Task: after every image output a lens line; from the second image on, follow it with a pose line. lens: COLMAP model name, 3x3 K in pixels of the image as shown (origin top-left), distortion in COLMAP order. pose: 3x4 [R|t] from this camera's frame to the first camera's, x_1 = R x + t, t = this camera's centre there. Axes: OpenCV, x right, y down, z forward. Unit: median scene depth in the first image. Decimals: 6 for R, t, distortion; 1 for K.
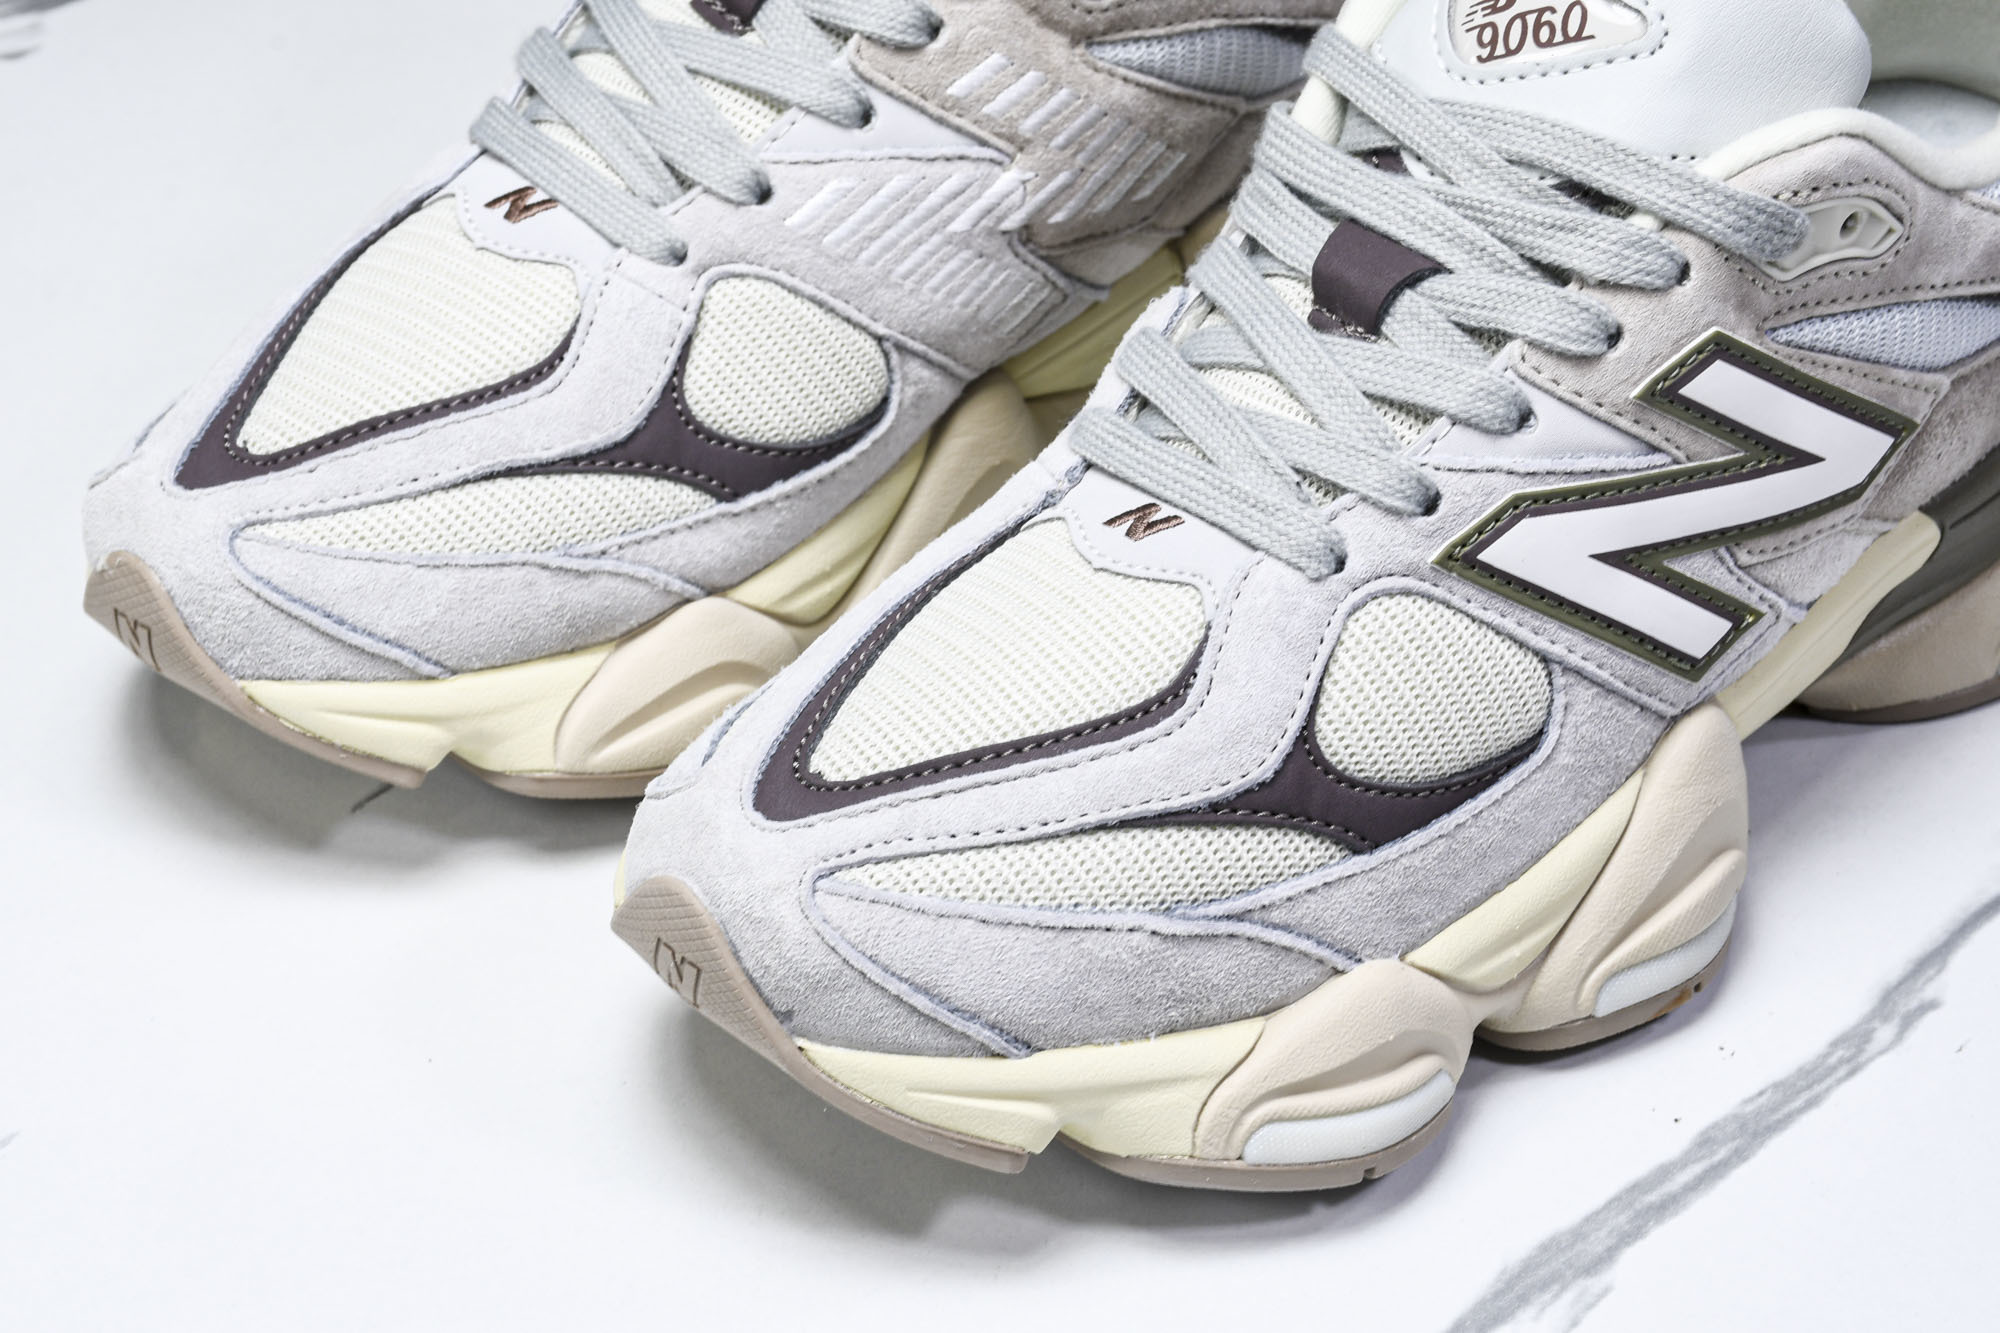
lens RADIAL K [[4358.6, 0, 984.1], [0, 4358.6, 657.3], [0, 0, 1]] dist [0.380587, 0.000000]
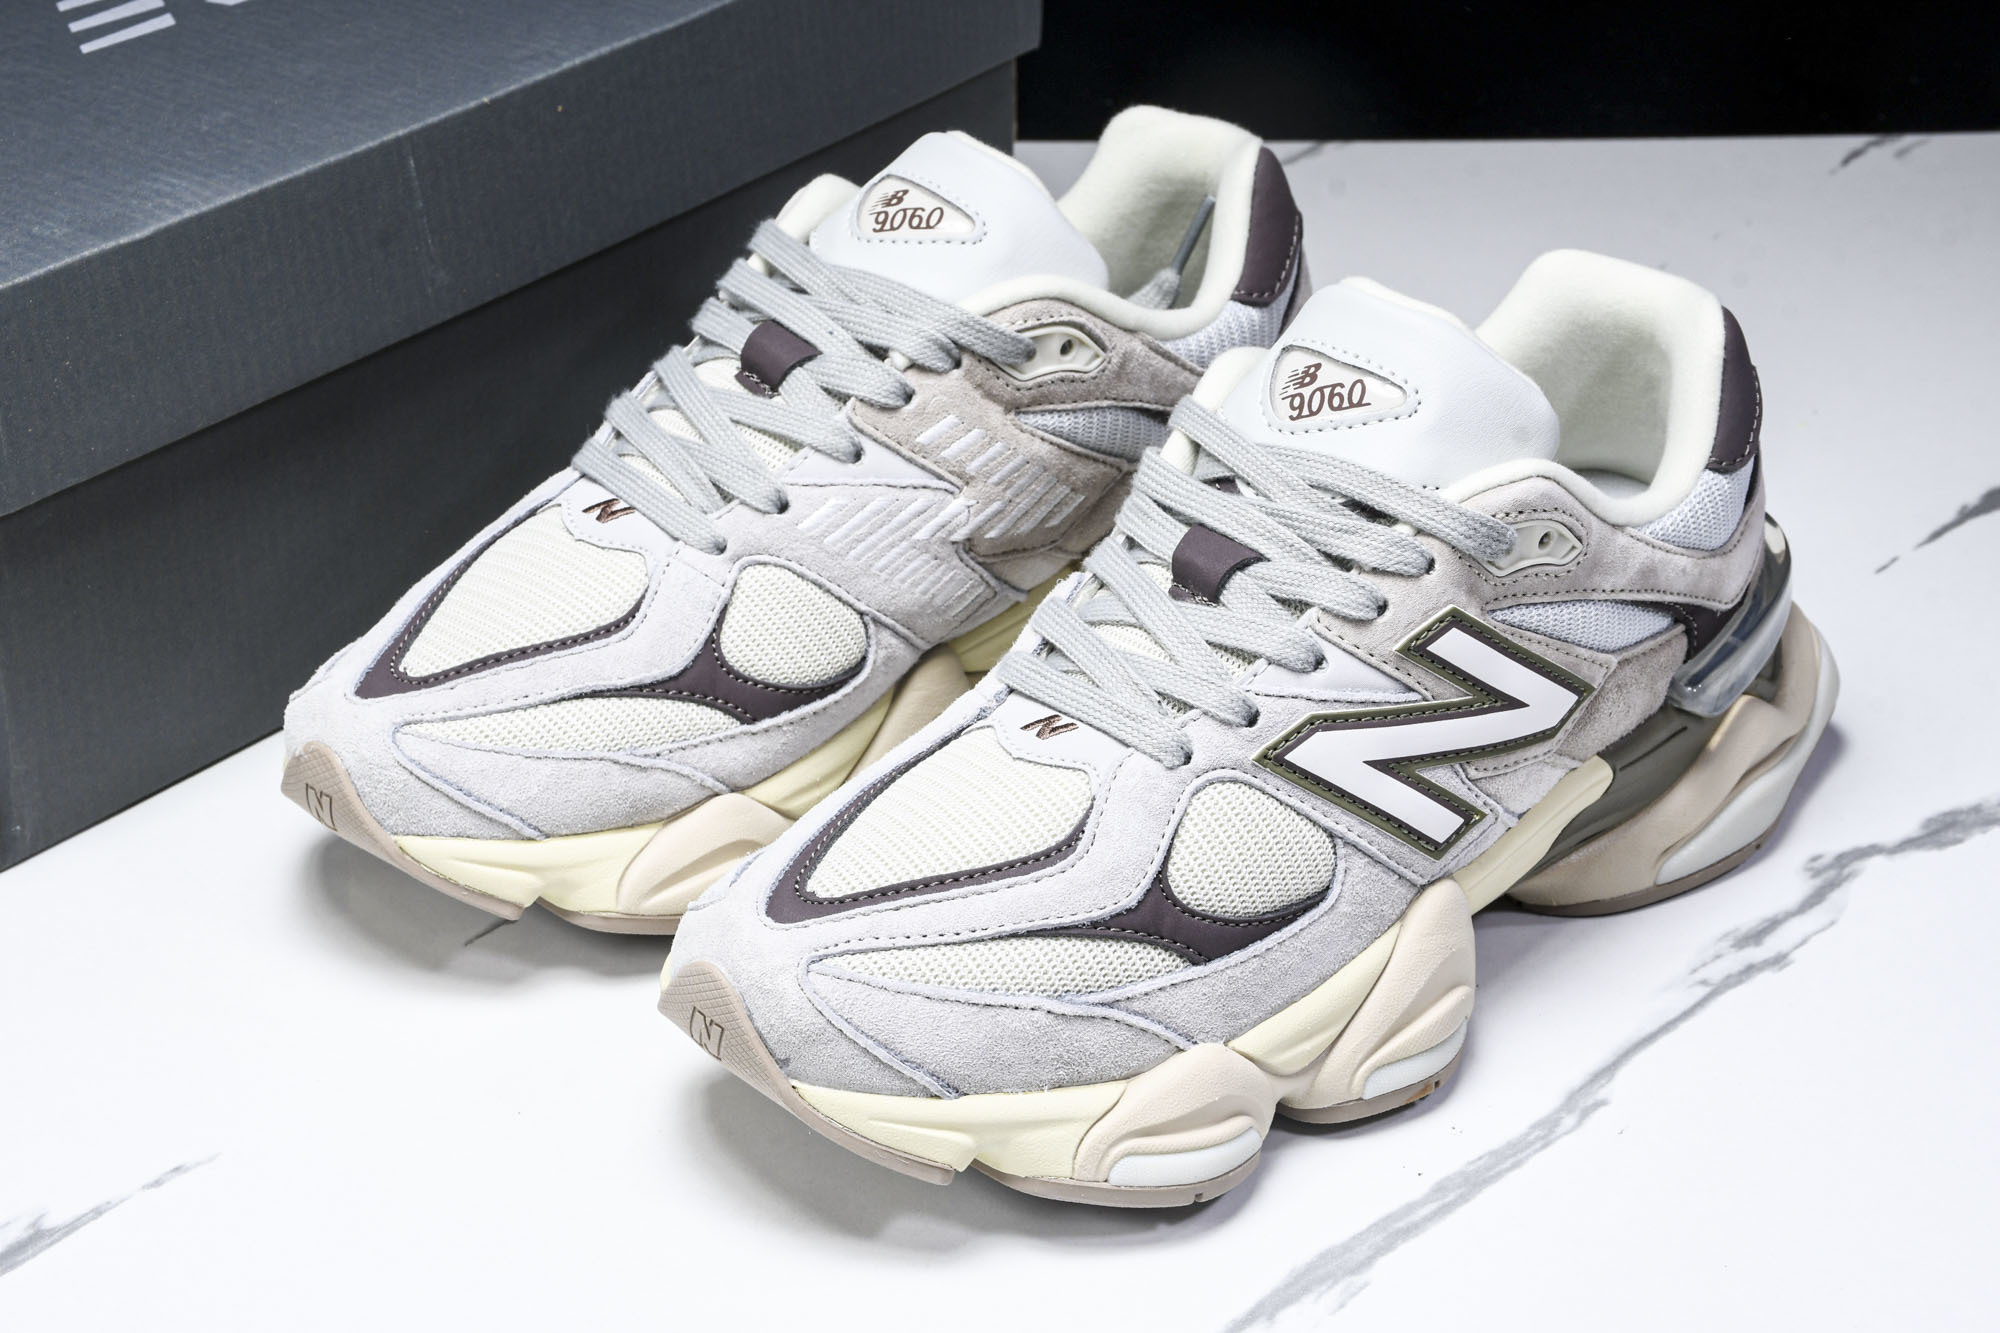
lens RADIAL K [[3588.1, 0, 985.7], [0, 3588.1, 653.7], [0, 0, 1]] dist [0.246293, 0.000000]
pose [[0.999319, 0.031151, 0.019789, -0.007422], [-0.028599, 0.992574, -0.118232, 0.082108], [-0.023325, 0.117586, 0.992789, -0.148922]]
